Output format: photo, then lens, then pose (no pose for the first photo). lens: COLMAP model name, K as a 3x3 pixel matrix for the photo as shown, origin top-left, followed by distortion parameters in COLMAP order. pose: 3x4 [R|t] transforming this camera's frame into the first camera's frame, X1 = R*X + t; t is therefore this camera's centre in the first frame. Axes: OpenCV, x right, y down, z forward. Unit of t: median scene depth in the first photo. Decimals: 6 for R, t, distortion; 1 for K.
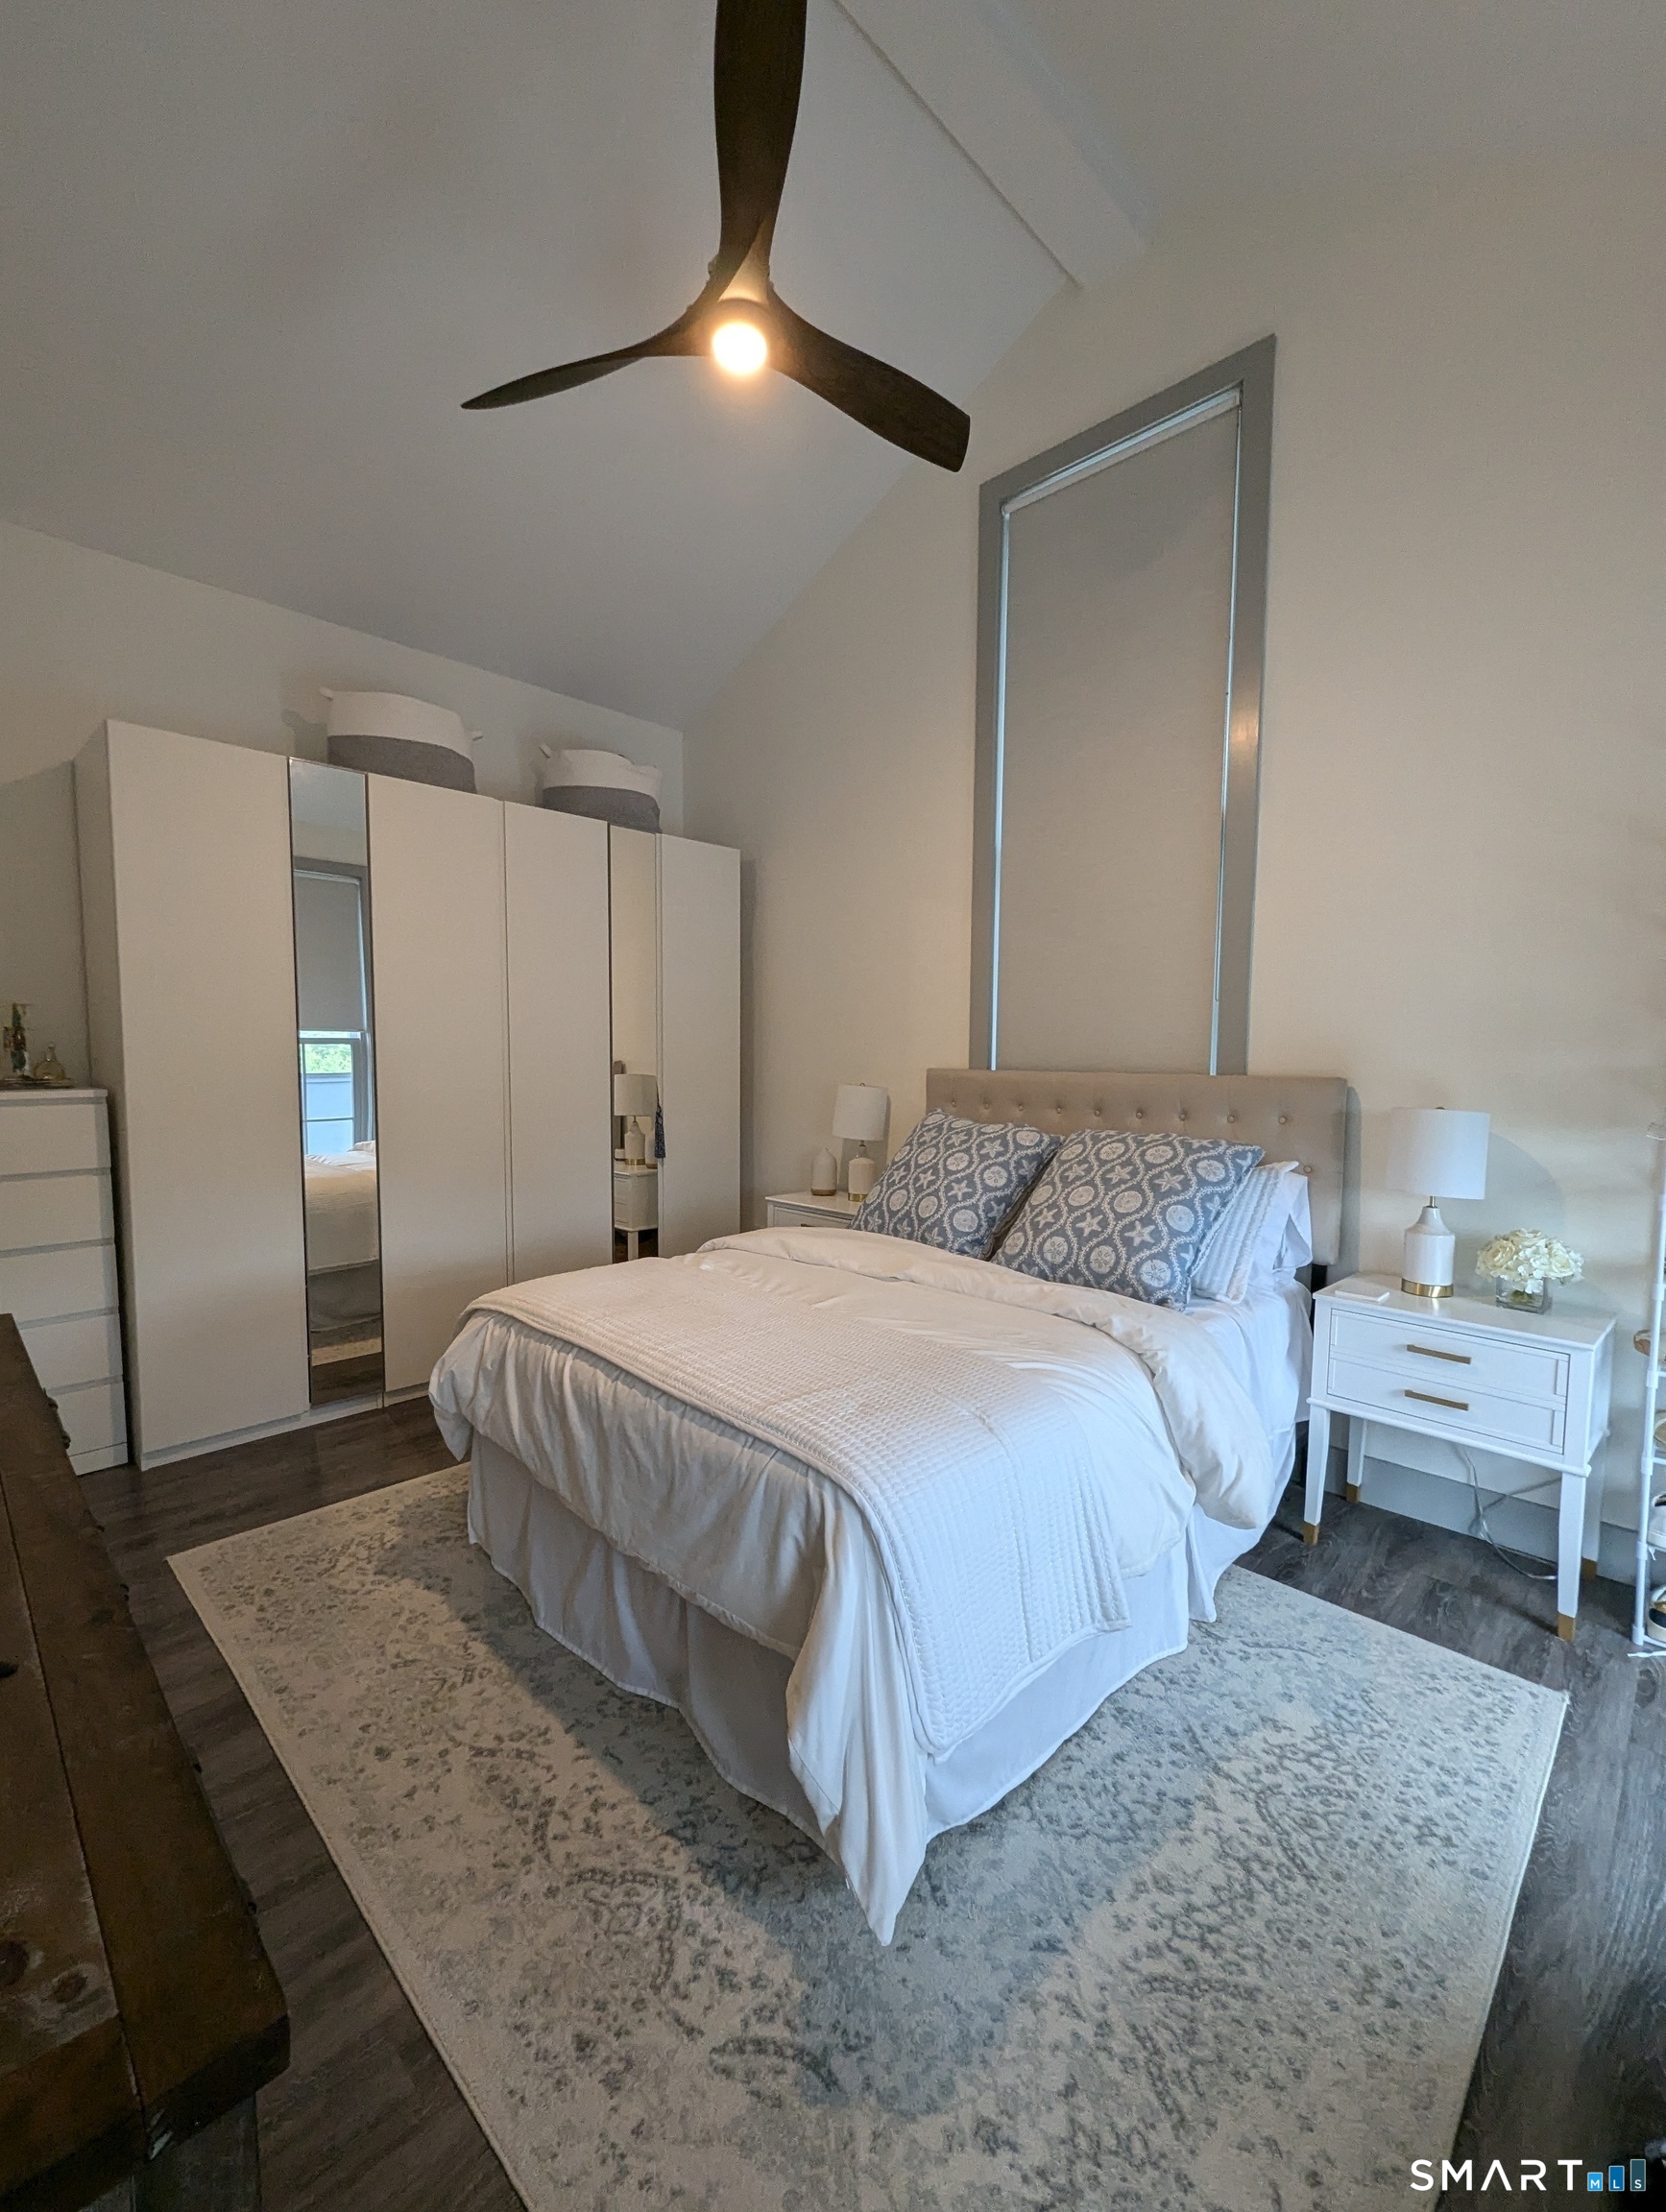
lens RADIAL K [[909.4, 0, 812.5], [0, 909.4, 1110.8], [0, 0, 1]] dist [-0.010188, -0.002073]
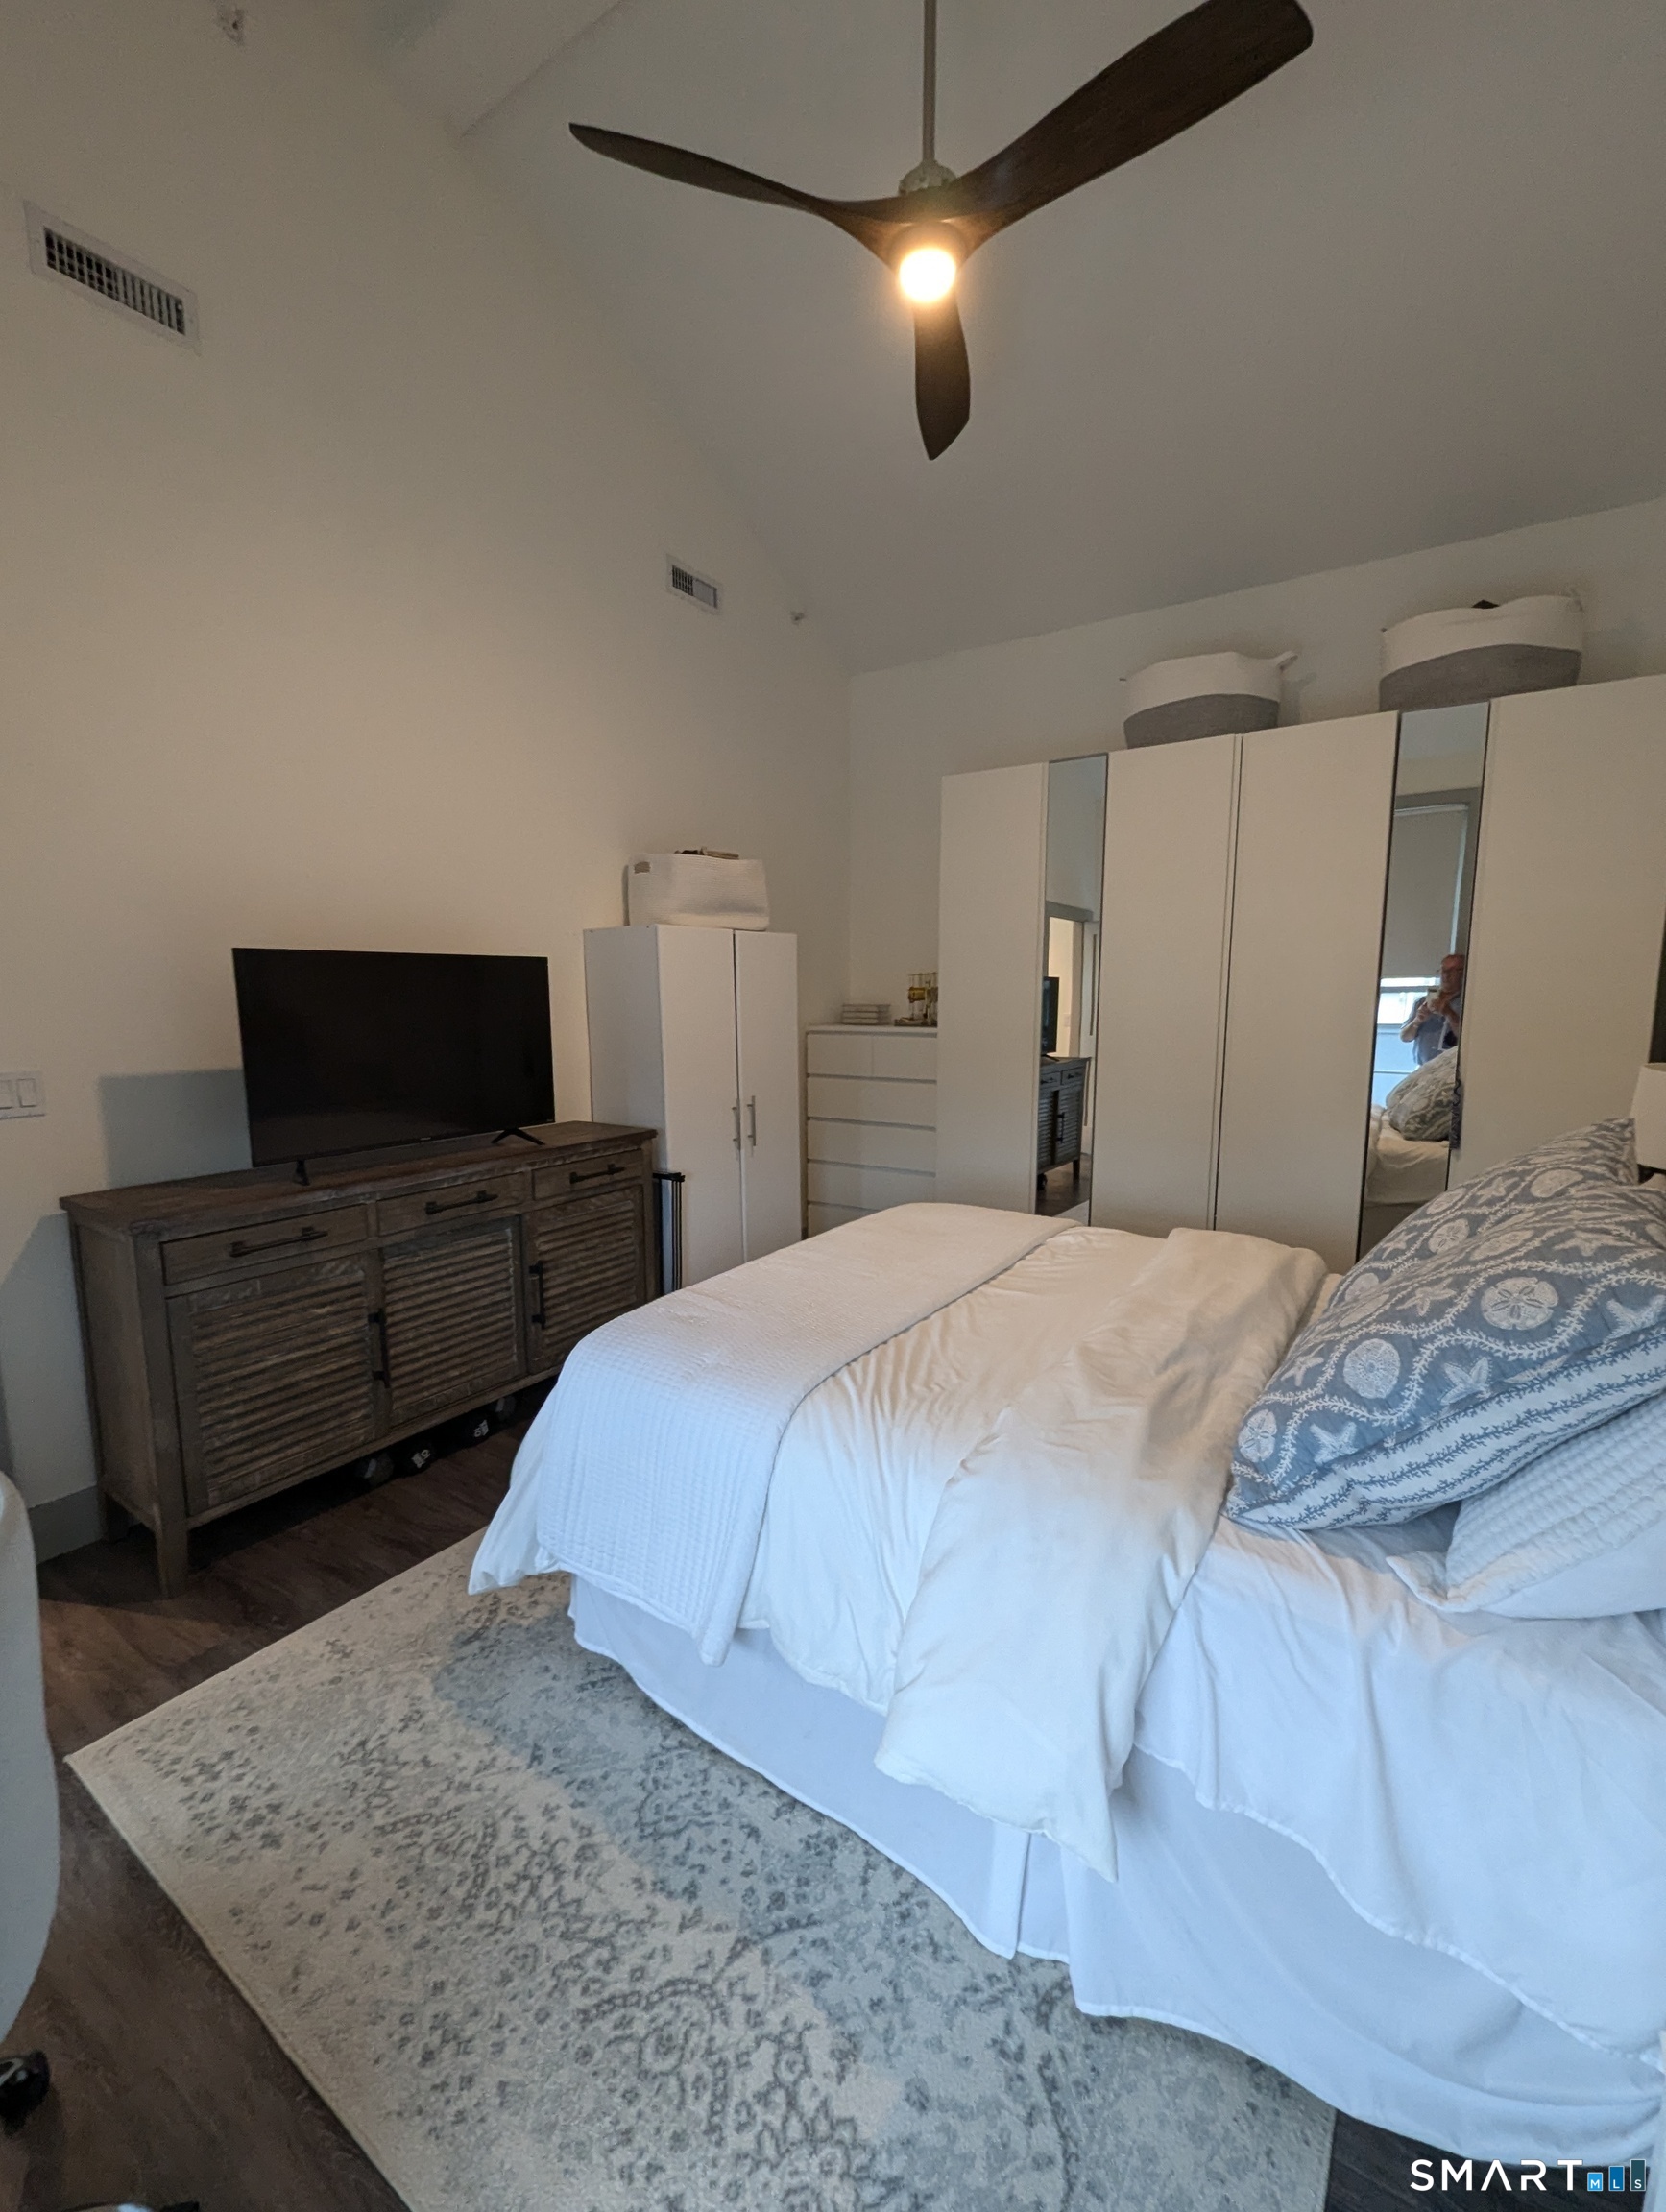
lens RADIAL K [[909.4, 0, 815.7], [0, 909.4, 1110.6], [0, 0, 1]] dist [-0.010188, -0.002073]
pose [[0.189777, 0.125484, -0.973775, 1.260412], [-0.068409, 0.991079, 0.114382, -0.076885], [0.979441, 0.044908, 0.196668, 0.983176]]
